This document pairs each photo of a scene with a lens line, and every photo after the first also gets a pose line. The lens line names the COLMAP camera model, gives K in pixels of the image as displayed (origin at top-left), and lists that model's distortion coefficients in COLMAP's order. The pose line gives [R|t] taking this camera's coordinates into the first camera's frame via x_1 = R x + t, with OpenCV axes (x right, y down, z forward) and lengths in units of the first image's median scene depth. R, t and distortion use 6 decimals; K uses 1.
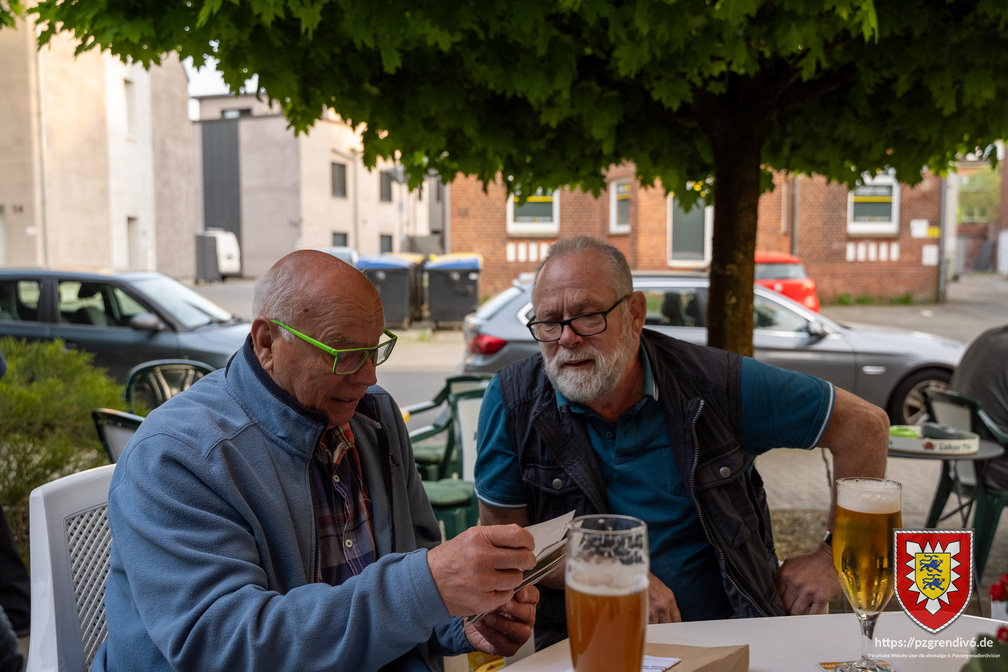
lens RADIAL K [[977.7, 0, 504.4], [0, 977.7, 304.4], [0, 0, 1]] dist [0.007032, 0.014966]
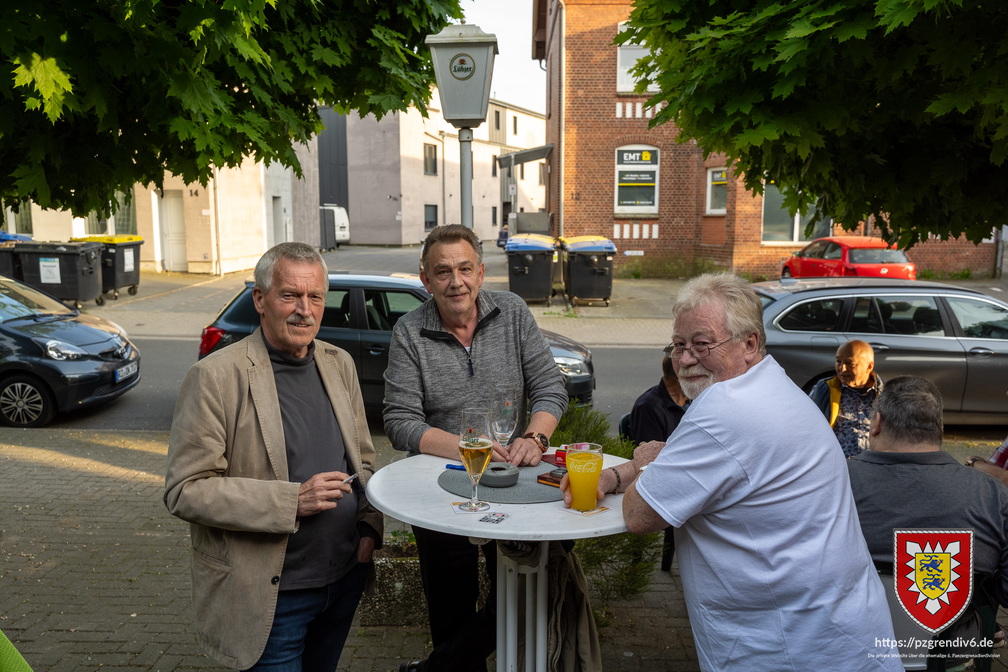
lens RADIAL K [[820.2, 0, 504.0], [0, 820.2, 336.0], [0, 0, 1]] dist [0.009839, 0.003182]
pose [[0.999740, 0.005567, -0.022093, -0.107776], [-0.003400, 0.995287, 0.096915, -0.024916], [0.022528, -0.096815, 0.995047, 0.025489]]
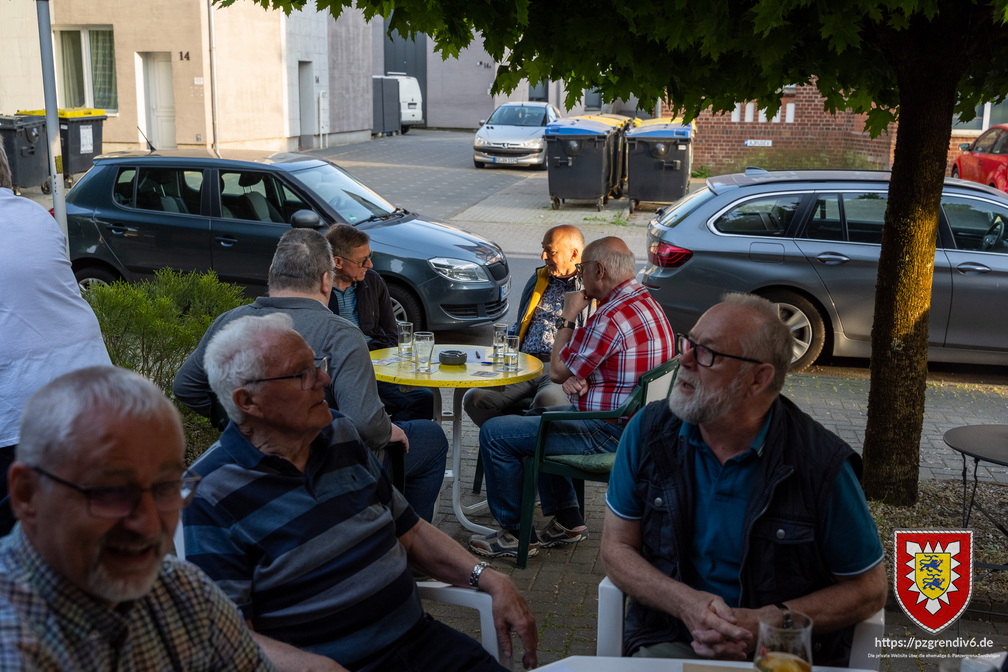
lens RADIAL K [[1165.4, 0, 504.0], [0, 1165.4, 336.0], [0, 0, 1]] dist [0.006689, -0.018003]
pose [[0.979584, 0.052661, -0.194015, 0.017281], [-0.021453, 0.986953, 0.159570, -0.020493], [0.199887, -0.152150, 0.967934, -0.026501]]
